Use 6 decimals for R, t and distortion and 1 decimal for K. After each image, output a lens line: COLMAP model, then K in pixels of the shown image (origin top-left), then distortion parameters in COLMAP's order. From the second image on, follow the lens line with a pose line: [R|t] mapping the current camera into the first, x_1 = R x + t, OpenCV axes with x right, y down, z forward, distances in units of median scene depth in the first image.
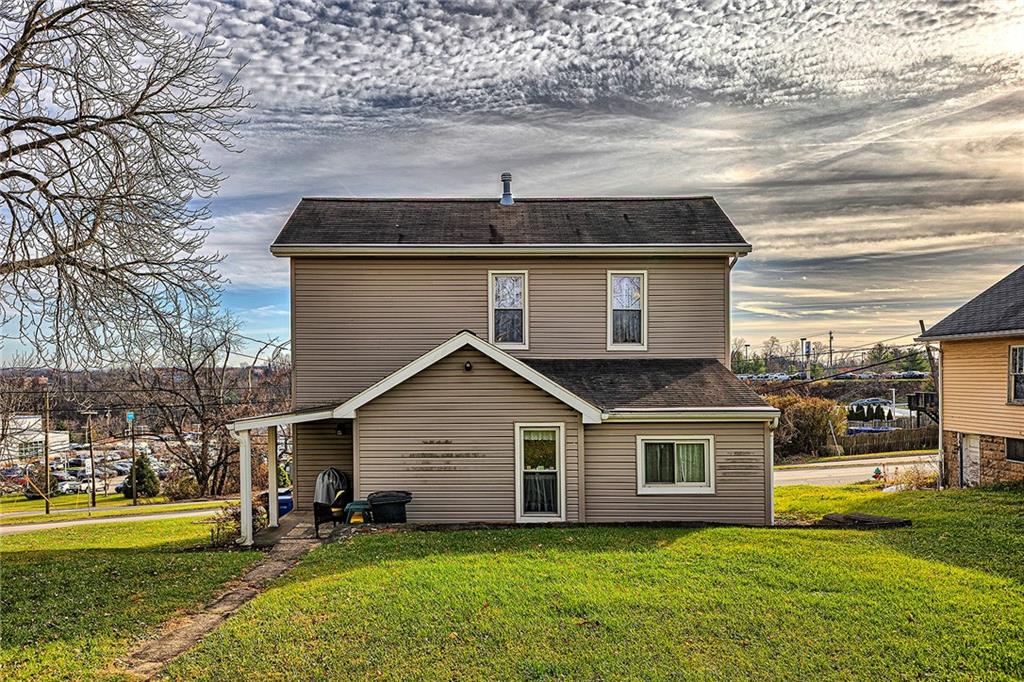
lens RADIAL K [[816.4, 0, 515.6], [0, 816.4, 396.1], [0, 0, 1]] dist [0.008704, 0.002167]
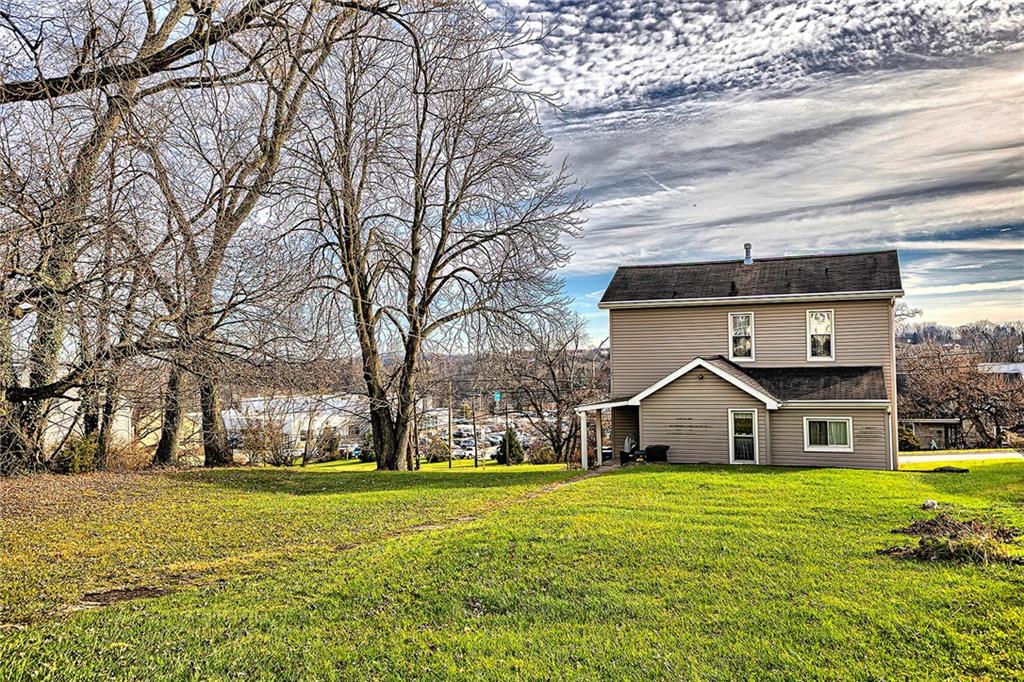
lens RADIAL K [[816.4, 0, 515.6], [0, 816.4, 396.1], [0, 0, 1]] dist [0.008704, 0.002167]
pose [[0.915427, 0.002308, -0.402479, 0.228352], [0.007983, 0.999683, 0.023889, -0.031556], [0.402406, -0.025081, 0.915118, -0.634652]]
